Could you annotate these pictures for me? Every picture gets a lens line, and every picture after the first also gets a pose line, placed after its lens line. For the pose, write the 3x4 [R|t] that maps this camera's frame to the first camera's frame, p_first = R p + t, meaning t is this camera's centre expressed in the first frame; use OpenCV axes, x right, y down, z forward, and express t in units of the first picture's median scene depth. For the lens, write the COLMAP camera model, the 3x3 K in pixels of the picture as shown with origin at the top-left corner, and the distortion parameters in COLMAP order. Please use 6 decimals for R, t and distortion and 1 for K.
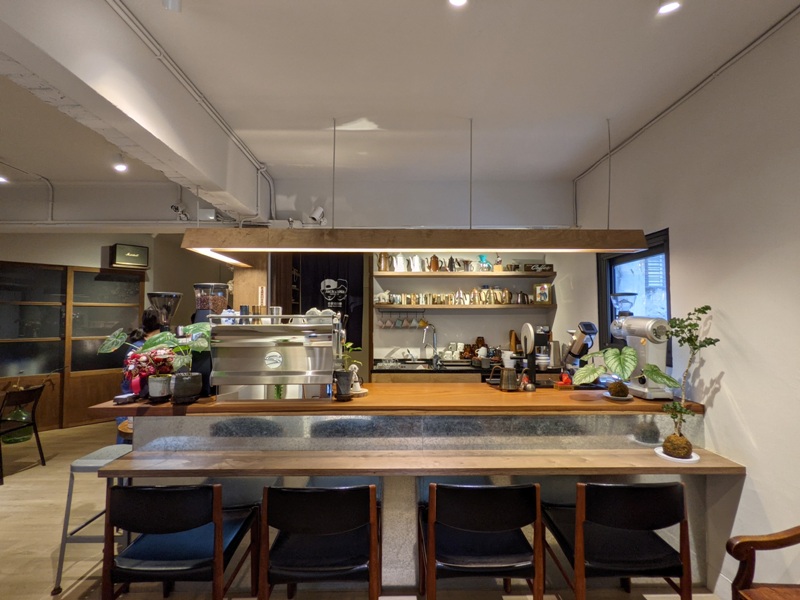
lens RADIAL K [[383.7, 0, 398.5], [0, 383.7, 304.0], [0, 0, 1]] dist [0.000455, 0.001109]
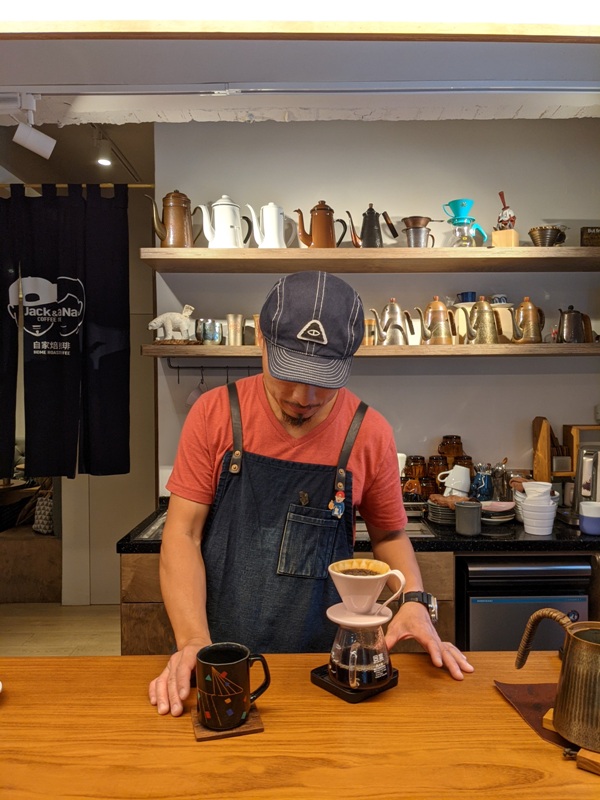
lens RADIAL K [[628.7, 0, 314.0], [0, 628.7, 401.4], [0, 0, 1]] dist [0.061828, -0.089174]
pose [[0.999993, -0.003632, -0.001018, 0.109158], [0.003686, 0.998244, 0.059128, 0.022865], [0.000802, -0.059131, 0.998250, 0.529851]]
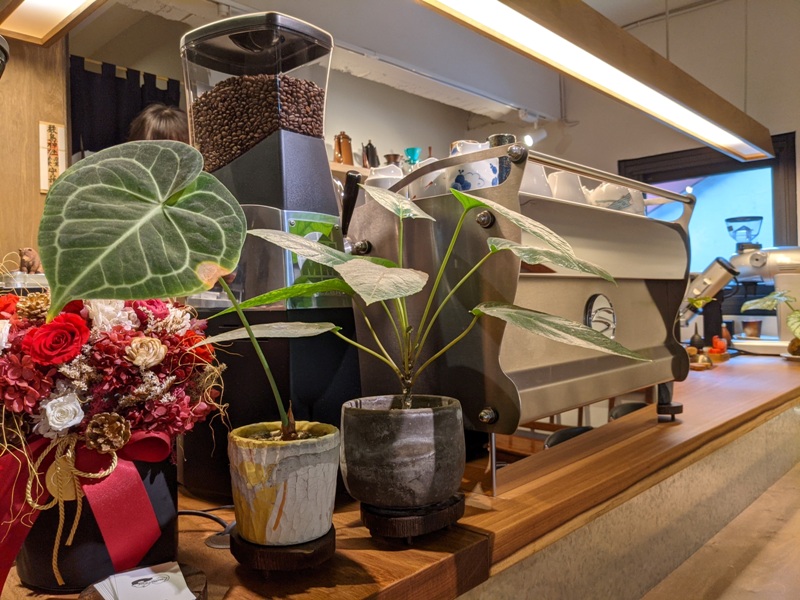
lens RADIAL K [[628.7, 0, 400.0], [0, 628.7, 300.0], [0, 0, 1]] dist [0.061828, -0.089174]
pose [[0.692999, -0.020359, 0.720651, -0.528079], [0.001424, 0.999638, 0.026871, 0.070750], [-0.720937, -0.017595, 0.692777, 0.517257]]
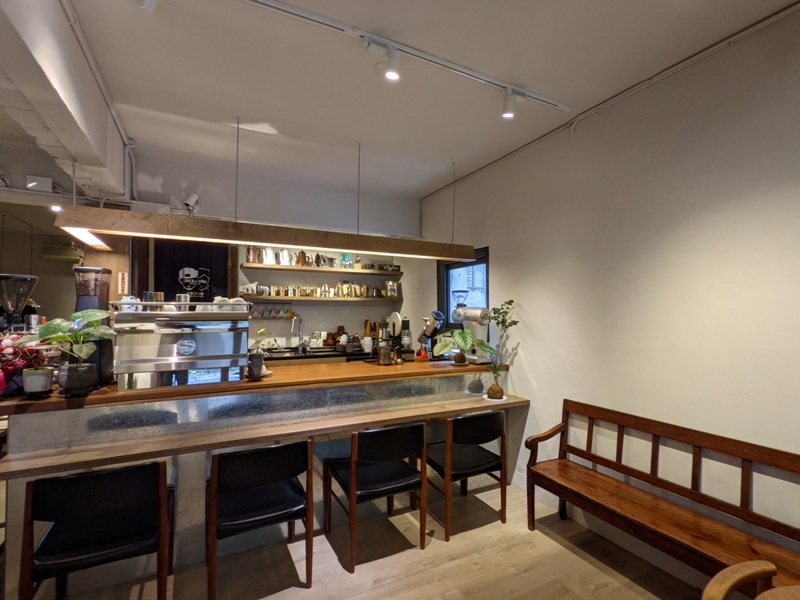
lens RADIAL K [[379.0, 0, 396.3], [0, 379.0, 304.6], [0, 0, 1]] dist [0.001547, 0.000406]
pose [[0.899772, 0.011109, 0.436219, -0.167639], [-0.018132, 0.999764, 0.011939, 0.008009], [-0.435984, -0.018652, 0.899761, -0.101043]]
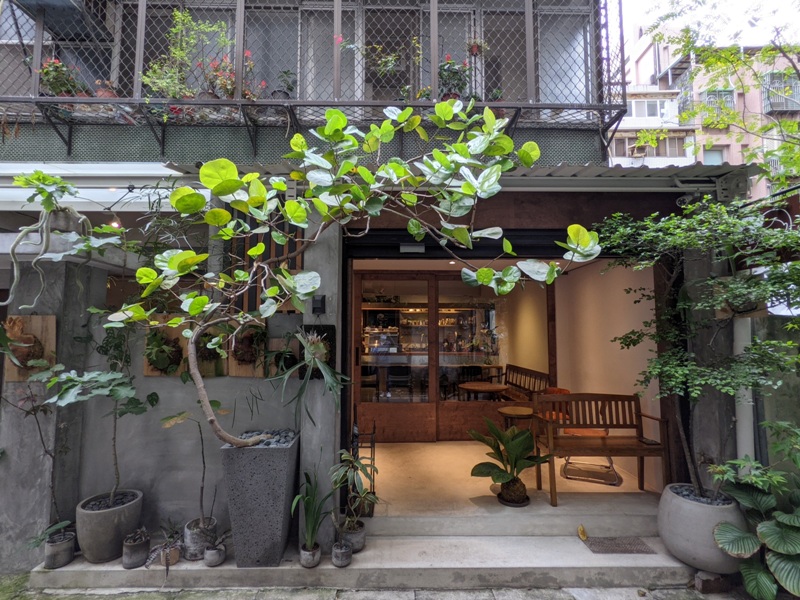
lens RADIAL K [[383.7, 0, 398.5], [0, 383.7, 304.0], [0, 0, 1]] dist [0.000455, 0.001109]
pose [[0.999999, 0.001592, 0.000345, -0.099988], [-0.001575, 0.999061, -0.043292, -0.031888], [-0.000414, 0.043292, 0.999062, -1.753390]]
